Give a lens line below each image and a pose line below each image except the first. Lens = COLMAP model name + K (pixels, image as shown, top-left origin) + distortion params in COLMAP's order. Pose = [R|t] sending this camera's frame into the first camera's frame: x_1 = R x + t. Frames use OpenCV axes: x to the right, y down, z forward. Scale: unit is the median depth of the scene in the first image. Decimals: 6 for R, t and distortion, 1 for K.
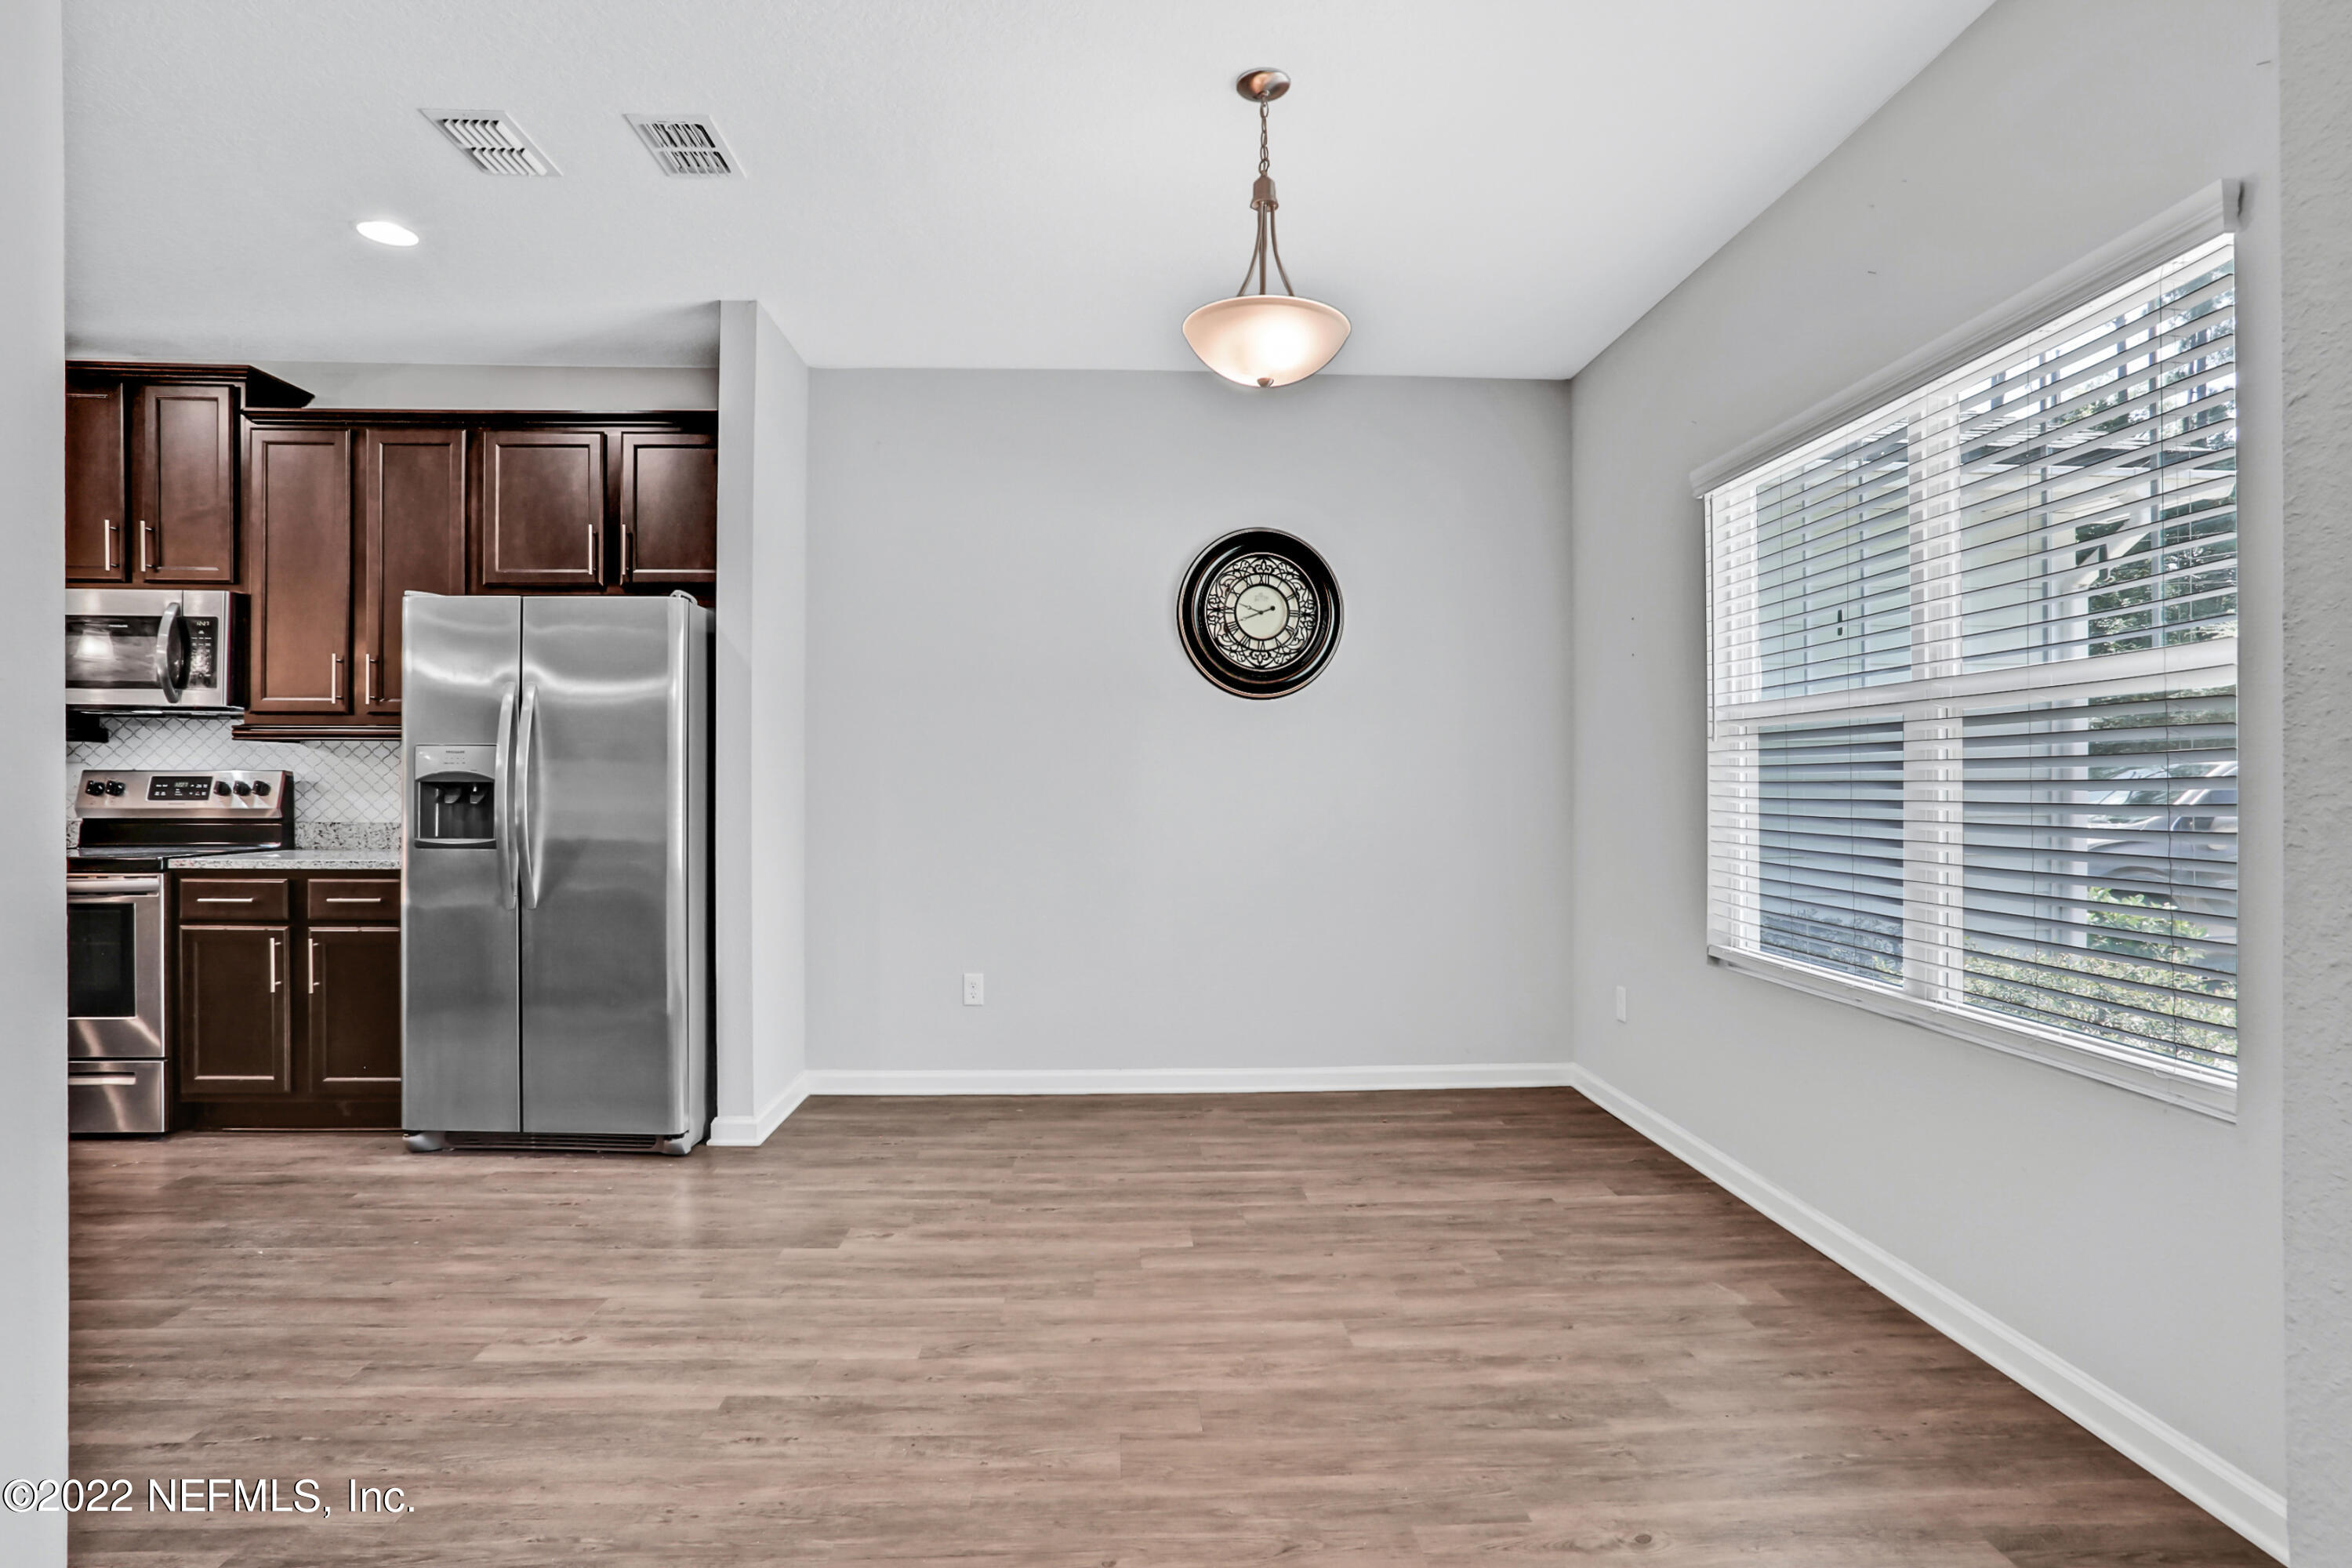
lens RADIAL K [[1212.8, 0, 1173.3], [0, 1212.8, 790.3], [0, 0, 1]] dist [-0.044462, 0.012689]
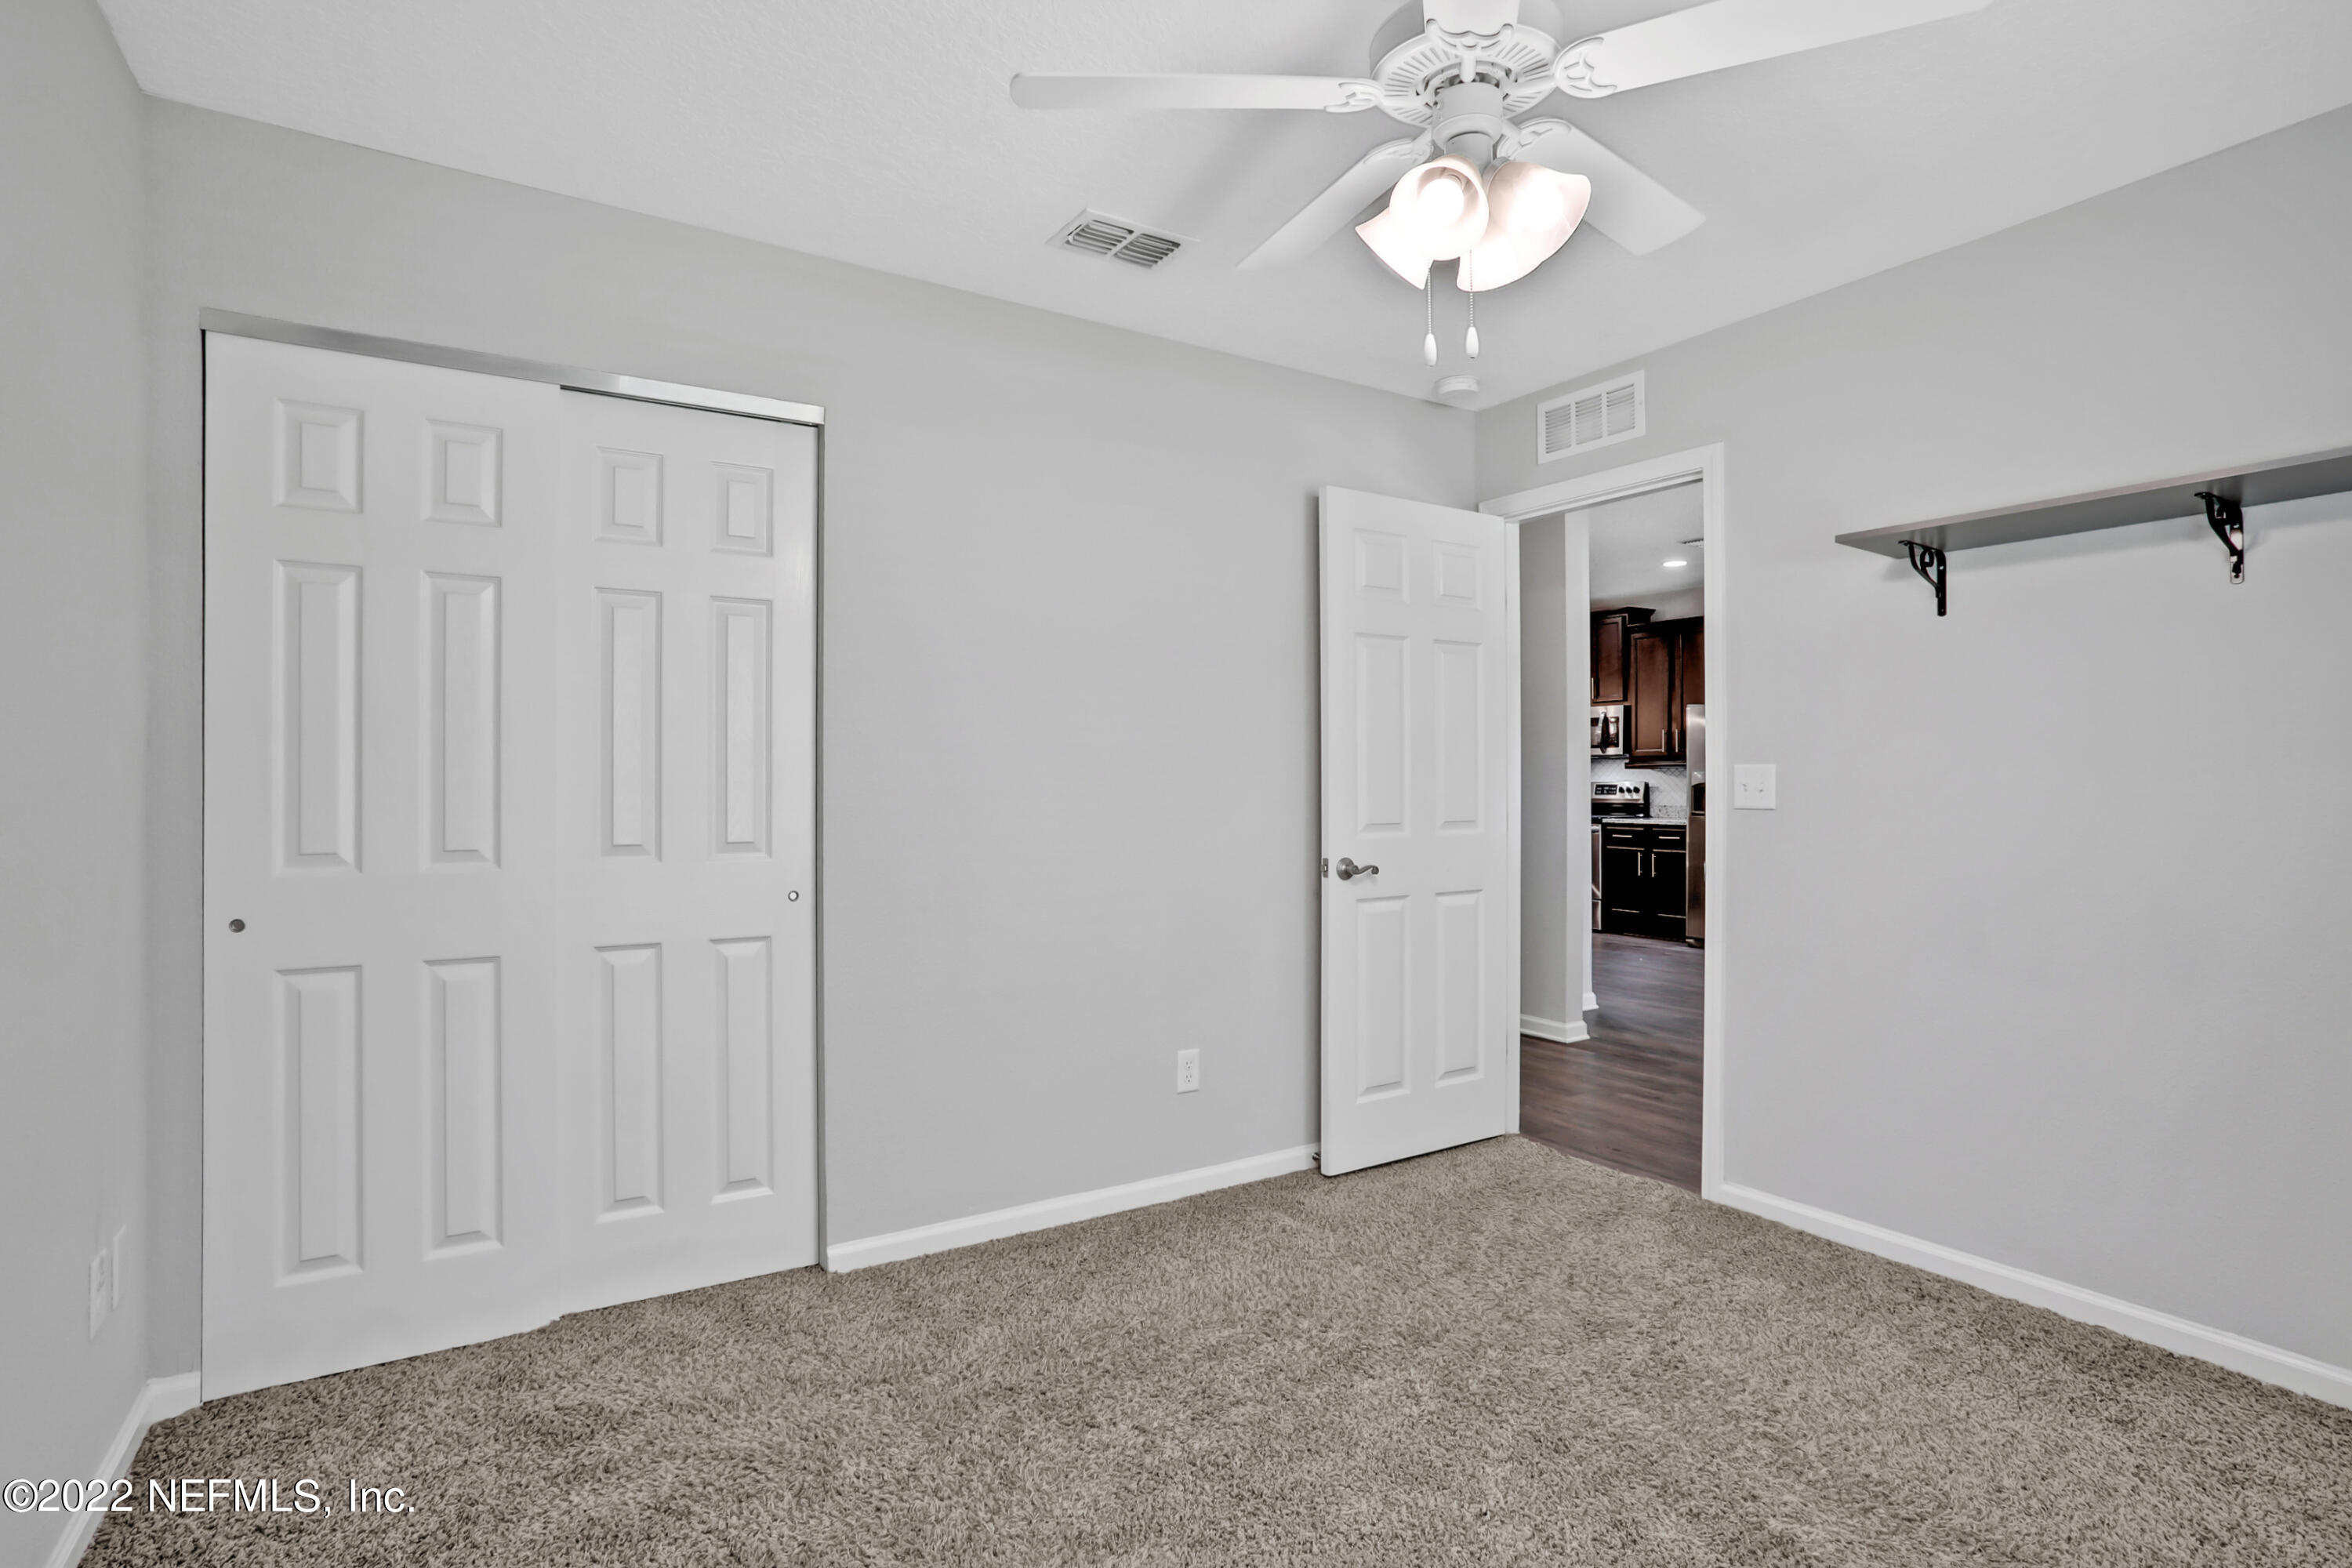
lens RADIAL K [[1103.0, 0, 1187.4], [0, 1103.0, 779.3], [0, 0, 1]] dist [-0.048939, 0.001905]
pose [[0.493044, -0.005762, -0.869985, 0.648561], [0.002010, 0.999983, -0.005484, -0.012351], [0.870002, 0.000955, 0.493047, -0.803897]]
